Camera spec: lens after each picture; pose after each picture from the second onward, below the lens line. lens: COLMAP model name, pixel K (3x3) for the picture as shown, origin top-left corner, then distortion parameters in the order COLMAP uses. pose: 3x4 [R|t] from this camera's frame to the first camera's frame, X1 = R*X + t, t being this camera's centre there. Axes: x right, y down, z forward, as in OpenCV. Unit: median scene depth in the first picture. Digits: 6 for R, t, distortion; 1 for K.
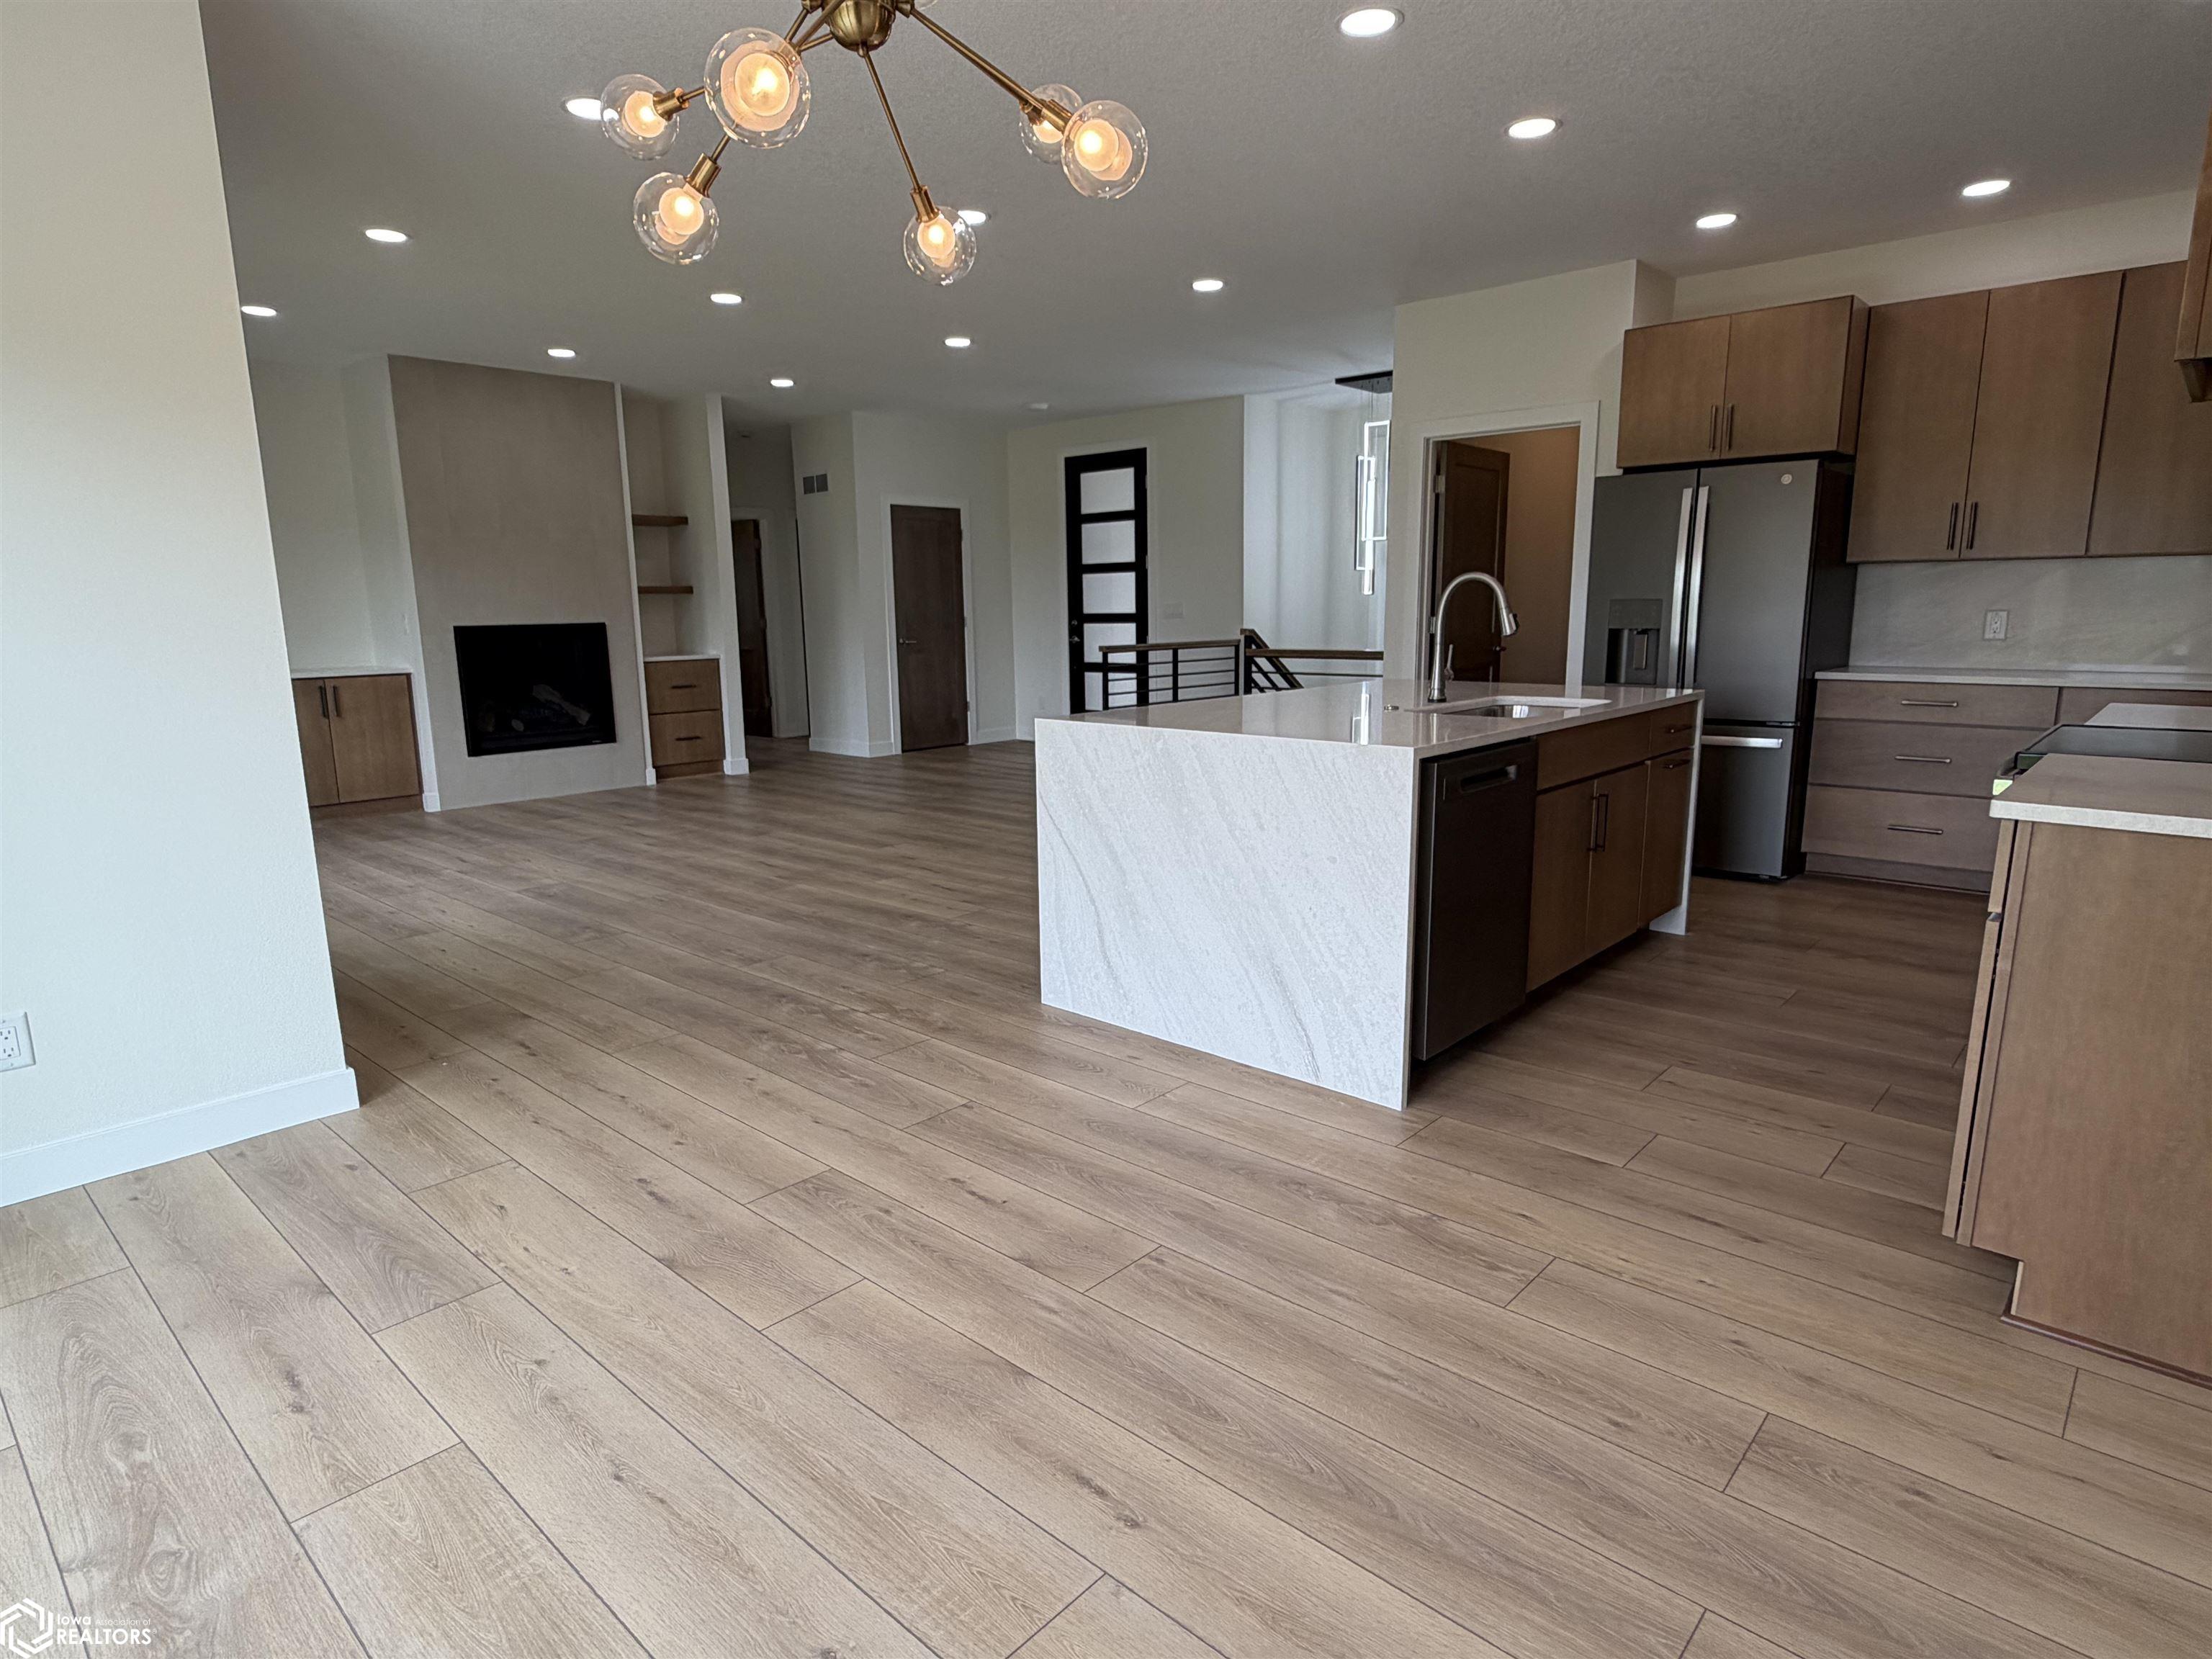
lens RADIAL K [[1217.8, 0, 1106.0], [0, 1217.8, 829.5], [0, 0, 1]] dist [0.000248, 0.000006]
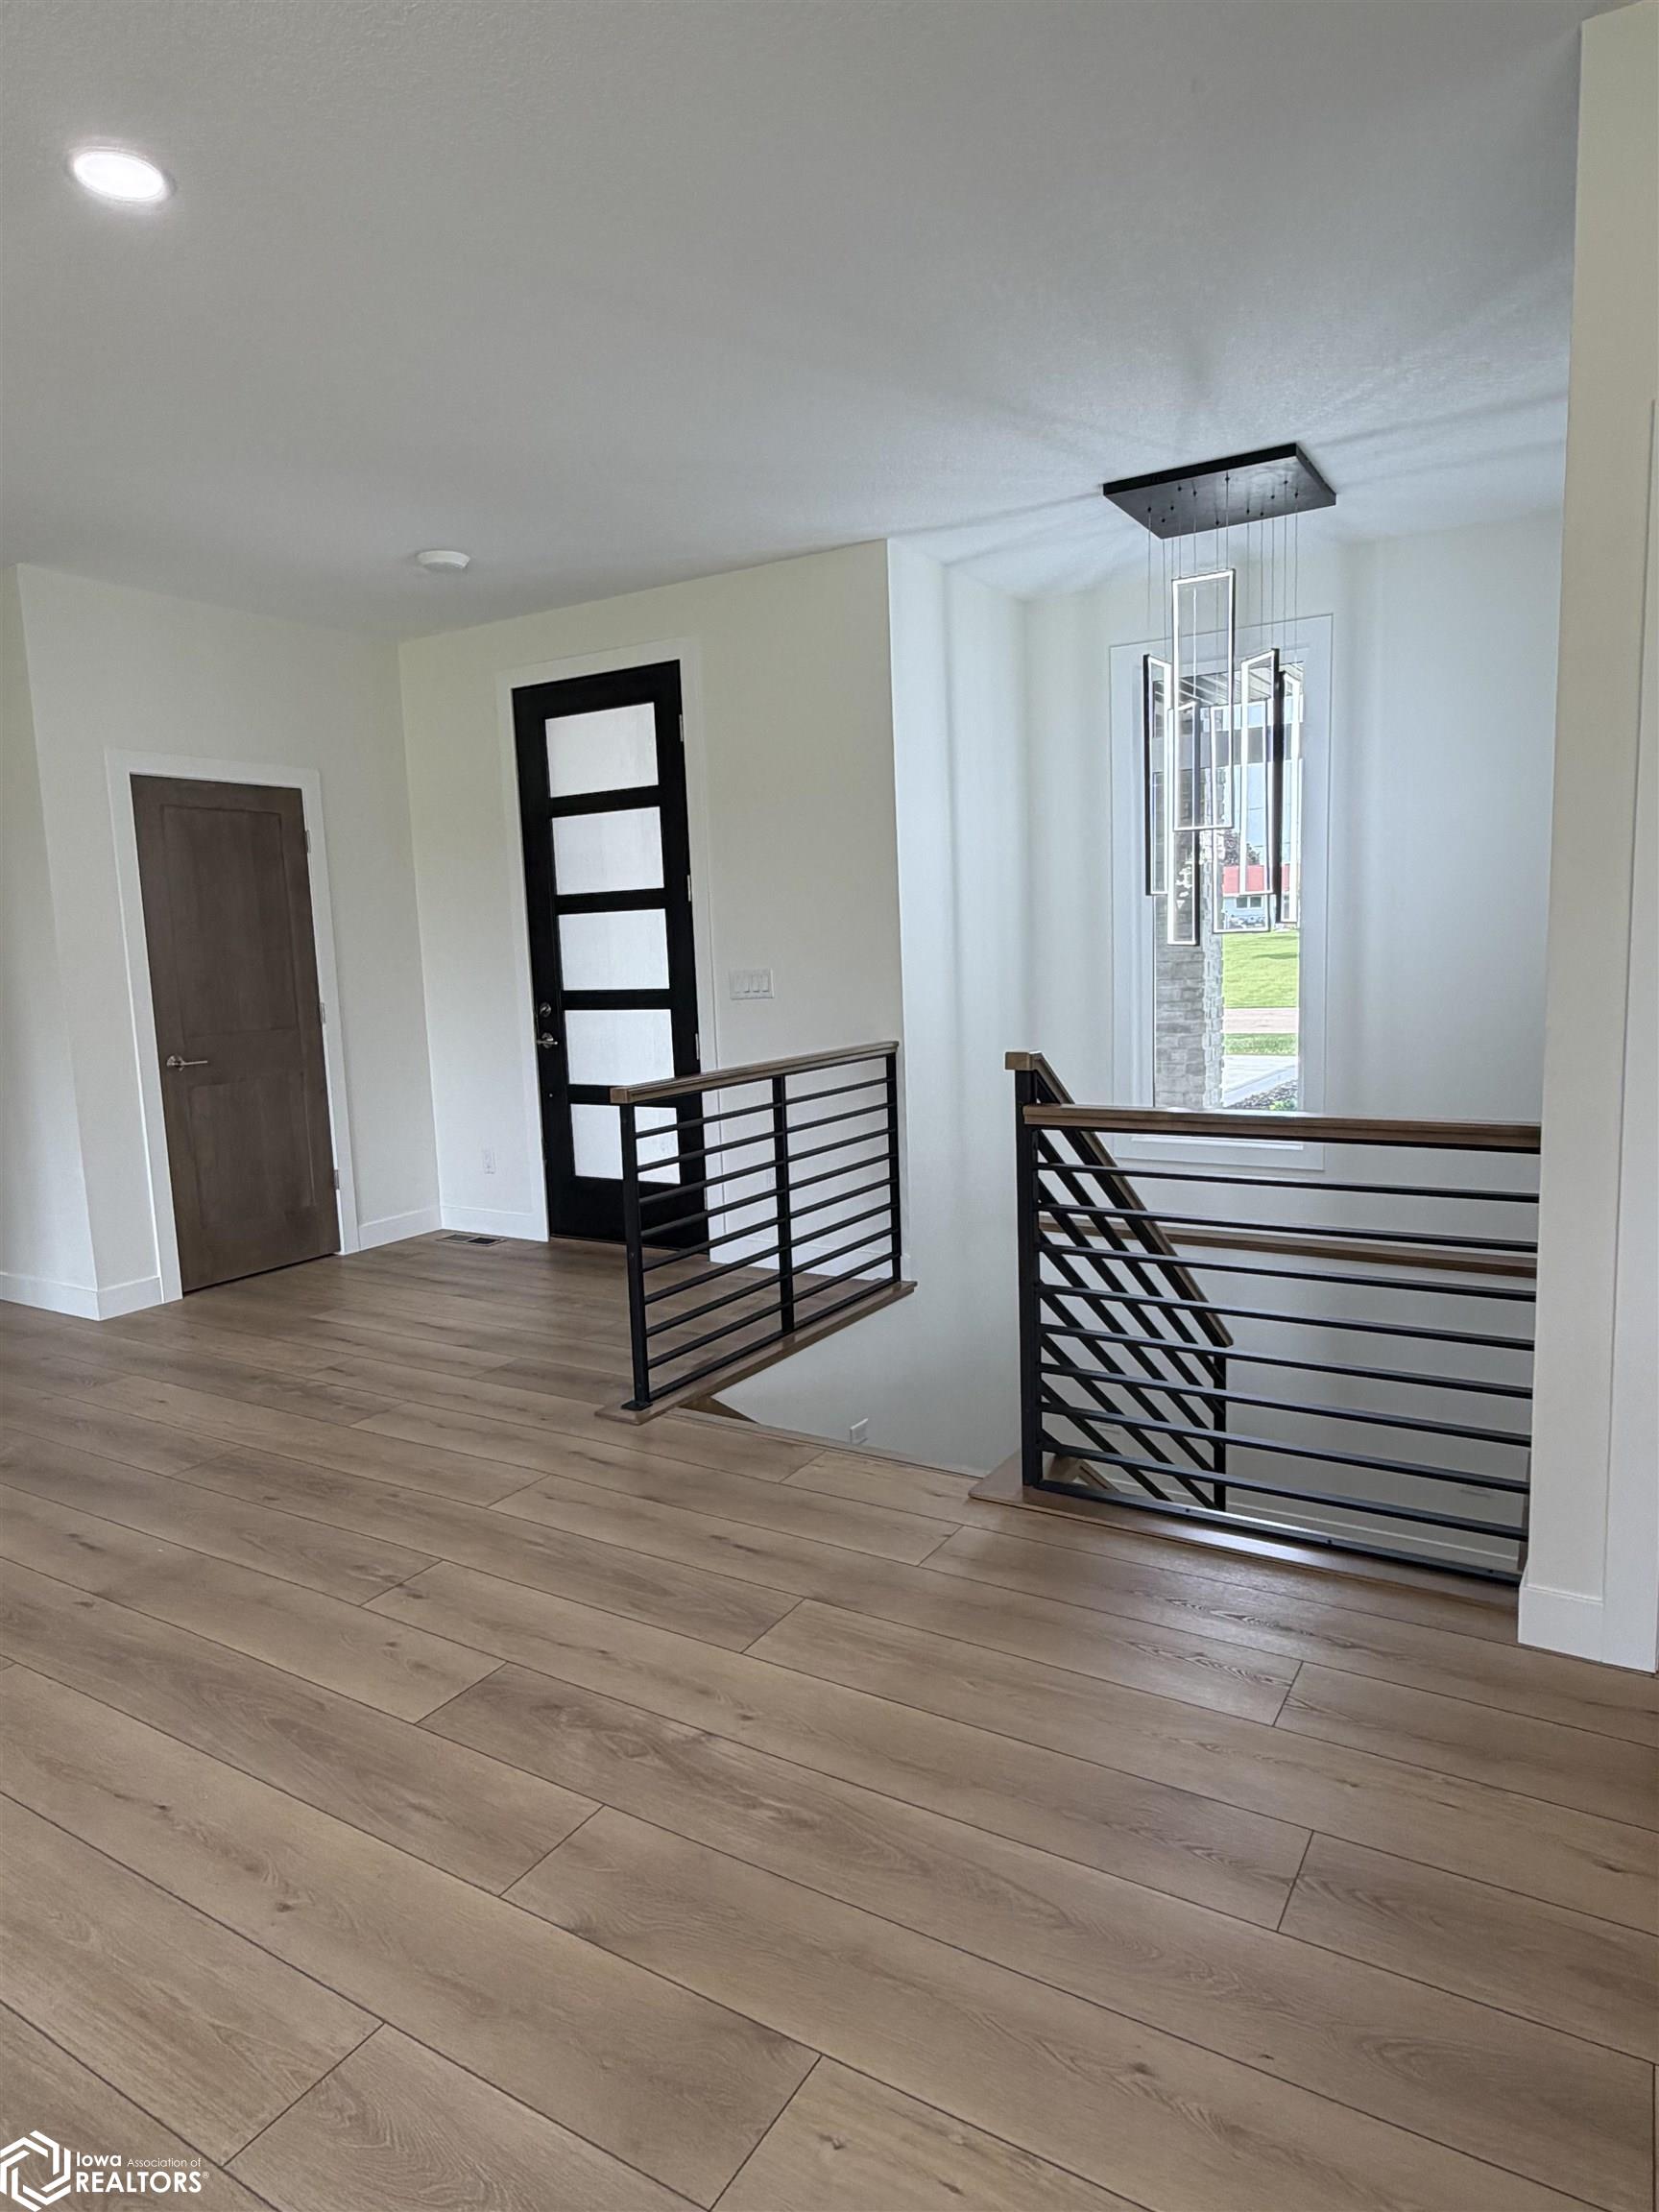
lens RADIAL K [[1308.7, 0, 829.5], [0, 1308.7, 1106.0], [0, 0, 1]] dist [0.000068, 0.026571]
pose [[0.981922, -0.045689, 0.183691, -0.012259], [0.055565, 0.997253, -0.048983, -0.099357], [-0.180949, 0.058305, 0.981763, 0.458965]]
